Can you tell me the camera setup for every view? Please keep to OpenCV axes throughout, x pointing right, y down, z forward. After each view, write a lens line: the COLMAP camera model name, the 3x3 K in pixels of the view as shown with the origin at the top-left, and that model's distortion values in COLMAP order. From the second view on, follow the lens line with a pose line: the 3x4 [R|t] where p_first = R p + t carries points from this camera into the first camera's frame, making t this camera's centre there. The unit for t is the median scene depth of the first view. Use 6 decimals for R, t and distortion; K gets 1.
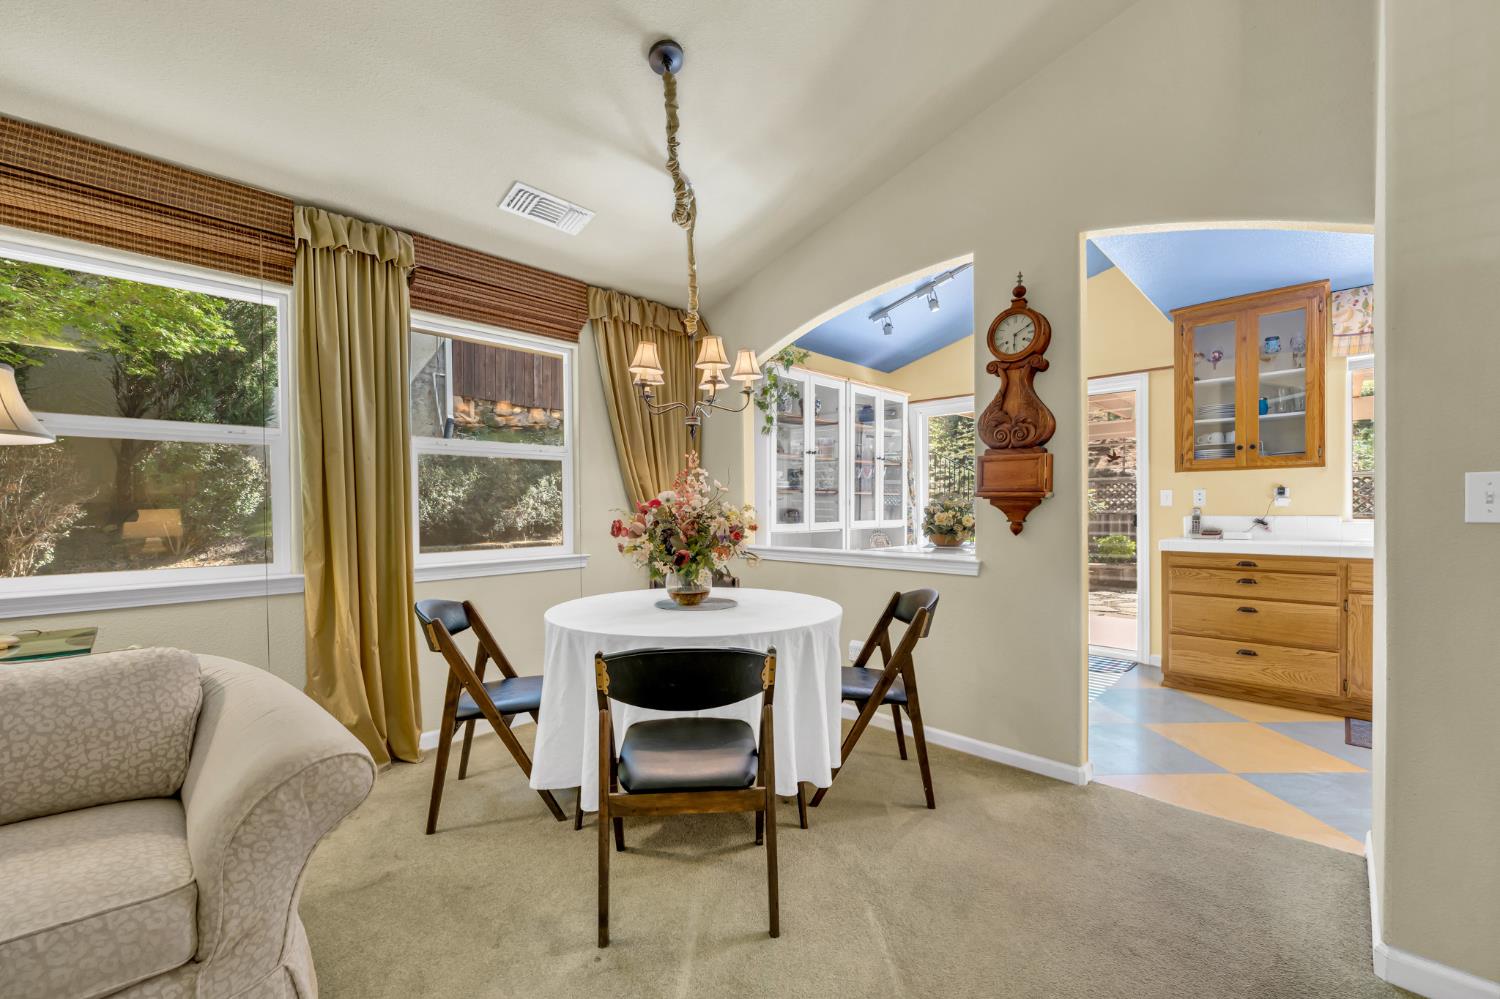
lens RADIAL K [[604.1, 0, 722.8], [0, 604.1, 512.0], [0, 0, 1]] dist [-0.002902, -0.000333]
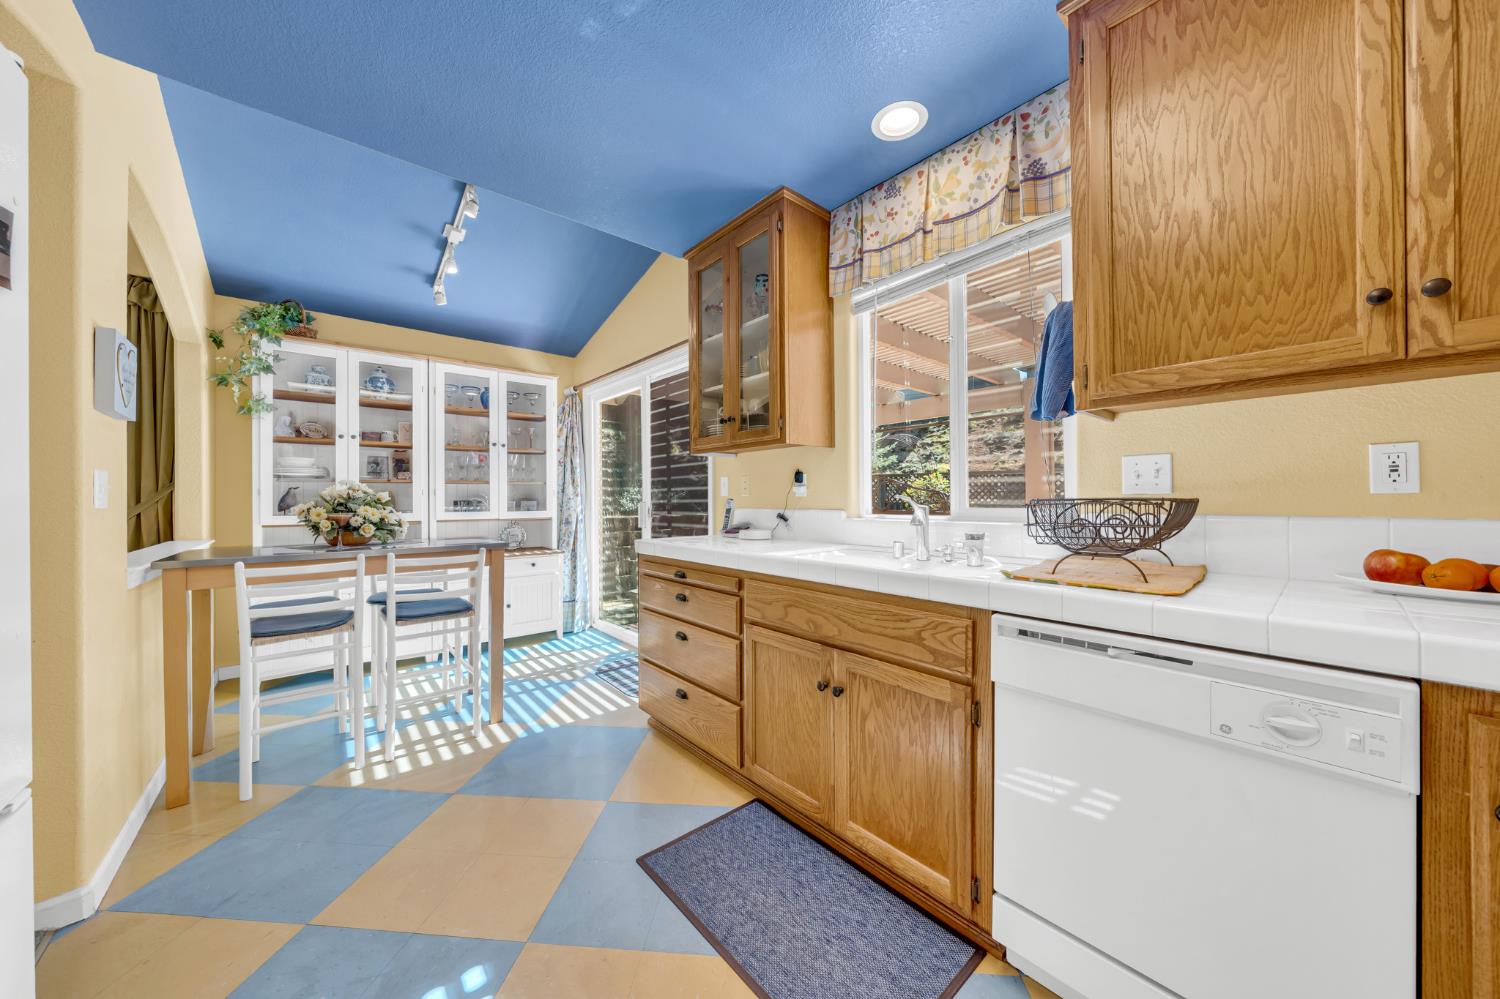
lens RADIAL K [[503.5, 0, 750.0], [0, 503.5, 499.5], [0, 0, 1]] dist [-0.008224, -0.000019]
pose [[0.997106, -0.000446, -0.076023, 0.970602], [0.000013, 0.999984, -0.005690, -0.002588], [0.076025, 0.005672, 0.997090, 0.374447]]
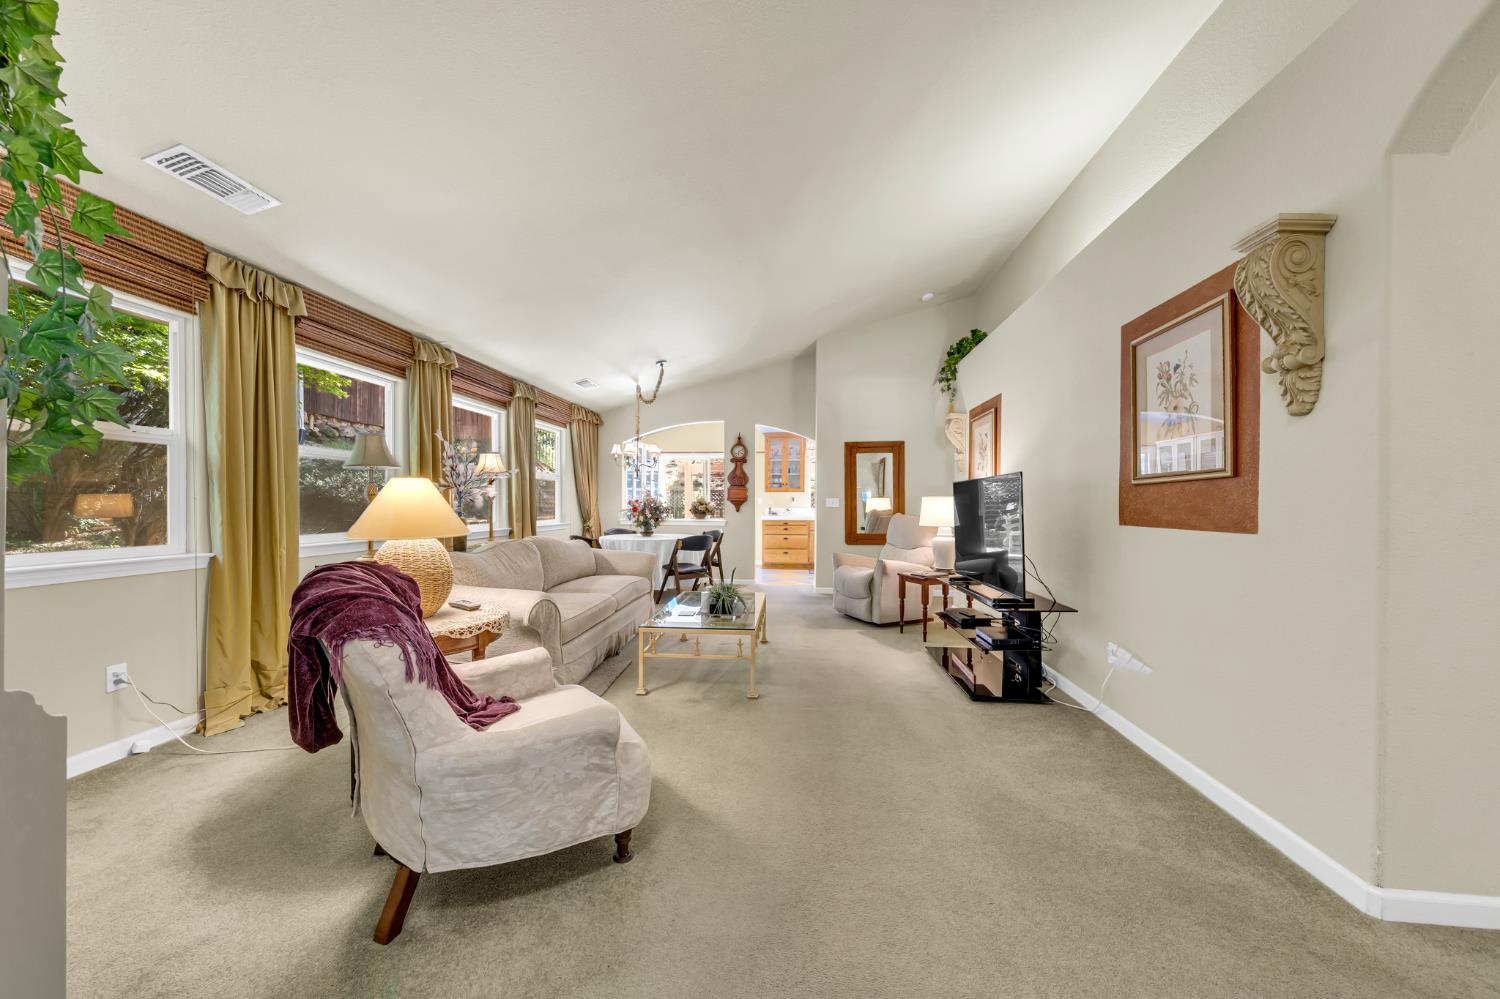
lens RADIAL K [[519.7, 0, 750.0], [0, 519.7, 499.5], [0, 0, 1]] dist [0.000270, -0.000004]
pose [[0.772298, 0.016019, 0.635058, -0.895690], [-0.006264, 0.999825, -0.017602, 0.013548], [-0.635229, 0.009617, 0.772264, -0.871091]]
